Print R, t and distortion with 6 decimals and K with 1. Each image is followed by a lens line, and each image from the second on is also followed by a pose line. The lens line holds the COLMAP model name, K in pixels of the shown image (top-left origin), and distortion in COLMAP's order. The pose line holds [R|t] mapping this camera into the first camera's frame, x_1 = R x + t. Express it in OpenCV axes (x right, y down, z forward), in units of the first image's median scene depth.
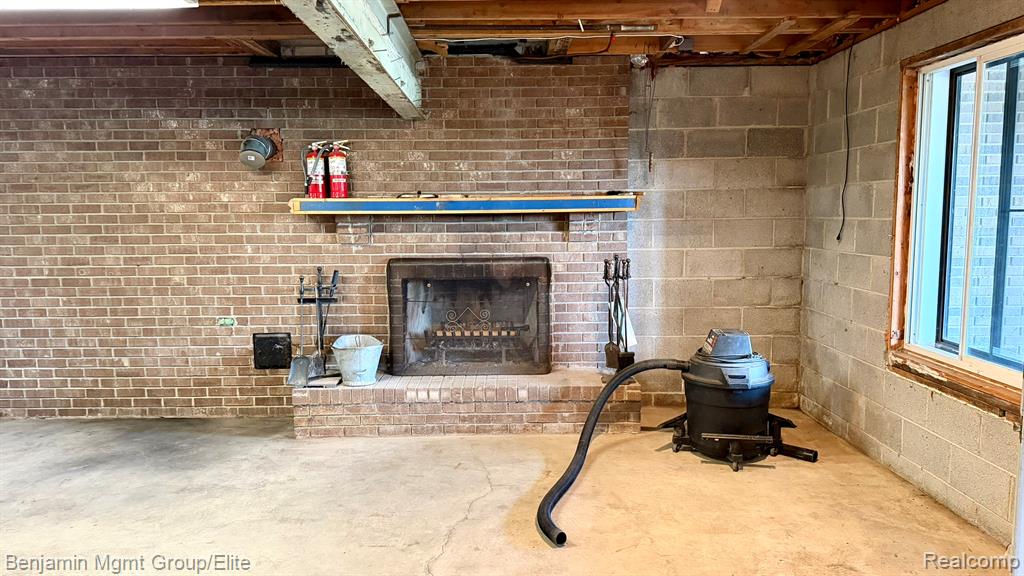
lens RADIAL K [[715.2, 0, 507.9], [0, 715.2, 290.7], [0, 0, 1]] dist [0.081651, -0.110365]
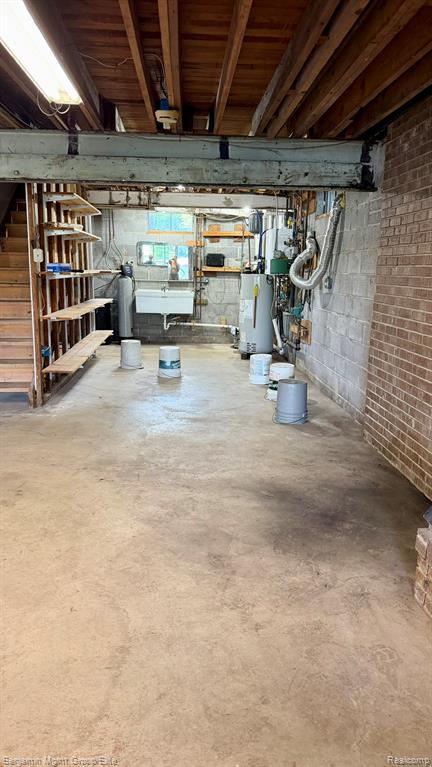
lens RADIAL K [[535.7, 0, 214.0], [0, 535.7, 382.1], [0, 0, 1]] dist [0.081651, -0.110365]
pose [[0.049834, 0.220995, -0.974001, 0.149113], [-0.120184, 0.969453, 0.213814, -0.077309], [0.991500, 0.106404, 0.074872, 0.697802]]
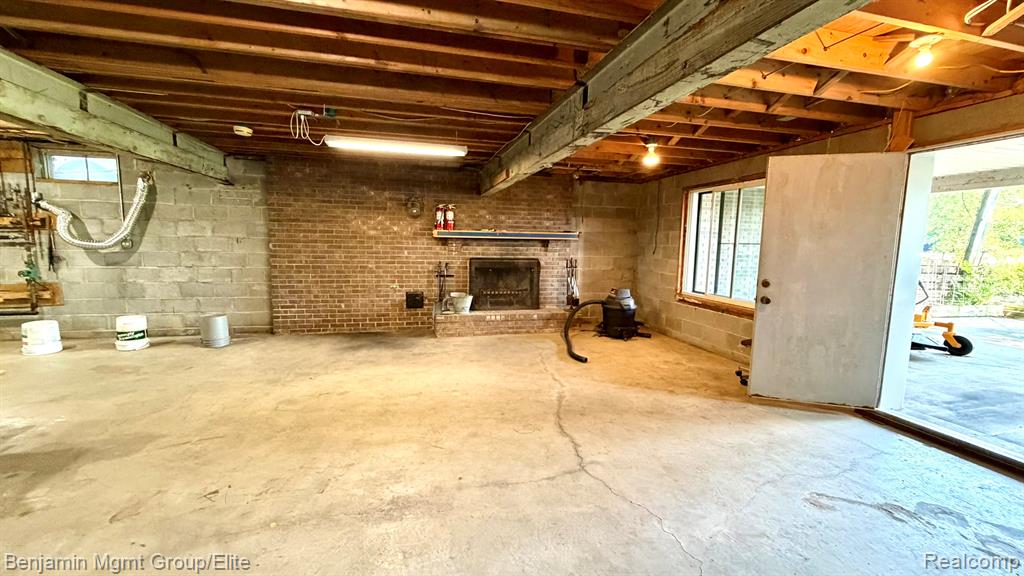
lens RADIAL K [[407.9, 0, 509.0], [0, 407.9, 283.4], [0, 0, 1]] dist [-0.001774, 0.000659]
pose [[0.972093, 0.003604, 0.234567, -0.349154], [-0.002450, 0.999983, -0.005212, 0.040597], [-0.234581, 0.004492, 0.972086, -0.257763]]
